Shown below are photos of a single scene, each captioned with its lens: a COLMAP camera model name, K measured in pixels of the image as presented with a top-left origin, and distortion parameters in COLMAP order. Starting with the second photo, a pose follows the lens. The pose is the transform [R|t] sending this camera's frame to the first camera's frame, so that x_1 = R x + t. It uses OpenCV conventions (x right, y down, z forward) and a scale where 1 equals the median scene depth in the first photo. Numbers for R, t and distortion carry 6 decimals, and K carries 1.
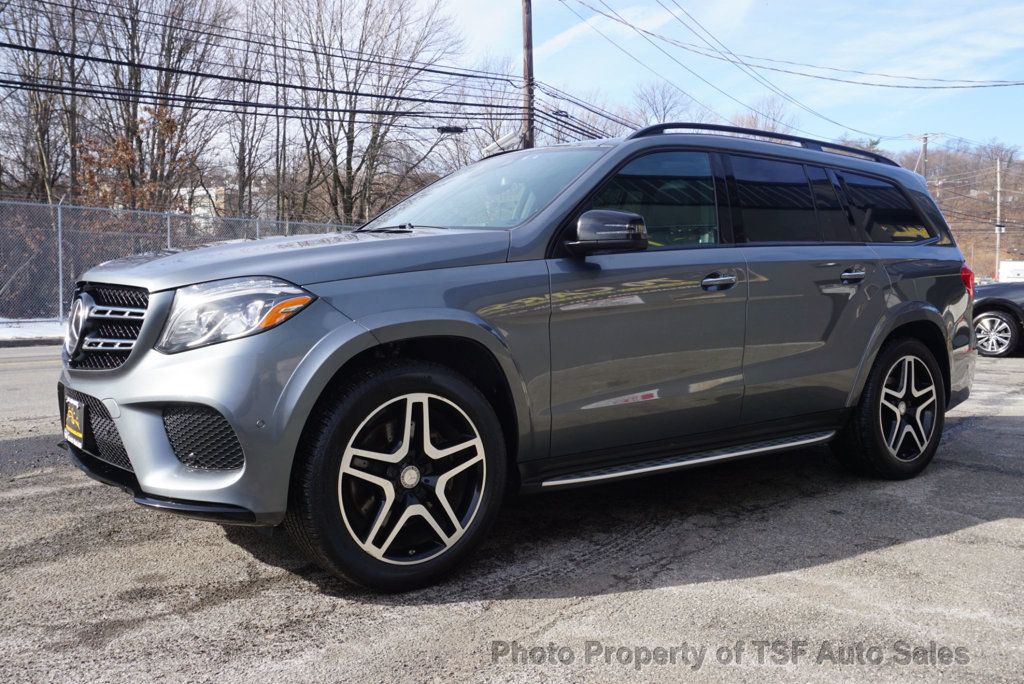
lens RADIAL K [[912.5, 0, 510.7], [0, 912.5, 342.5], [0, 0, 1]] dist [0.004995, 0.006141]
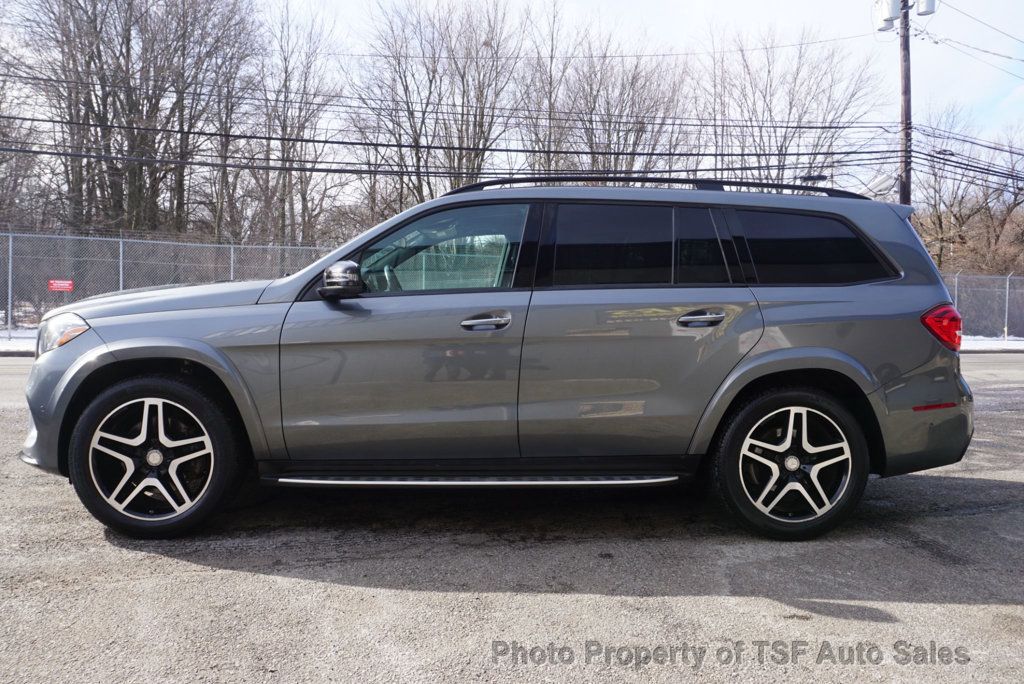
lens RADIAL K [[743.6, 0, 509.8], [0, 743.6, 346.6], [0, 0, 1]] dist [-0.032401, 0.000819]
pose [[0.835133, 0.040888, -0.548526, 0.885289], [-0.049601, 0.998769, -0.001068, -0.045227], [0.547807, 0.028100, 0.836133, 0.322379]]
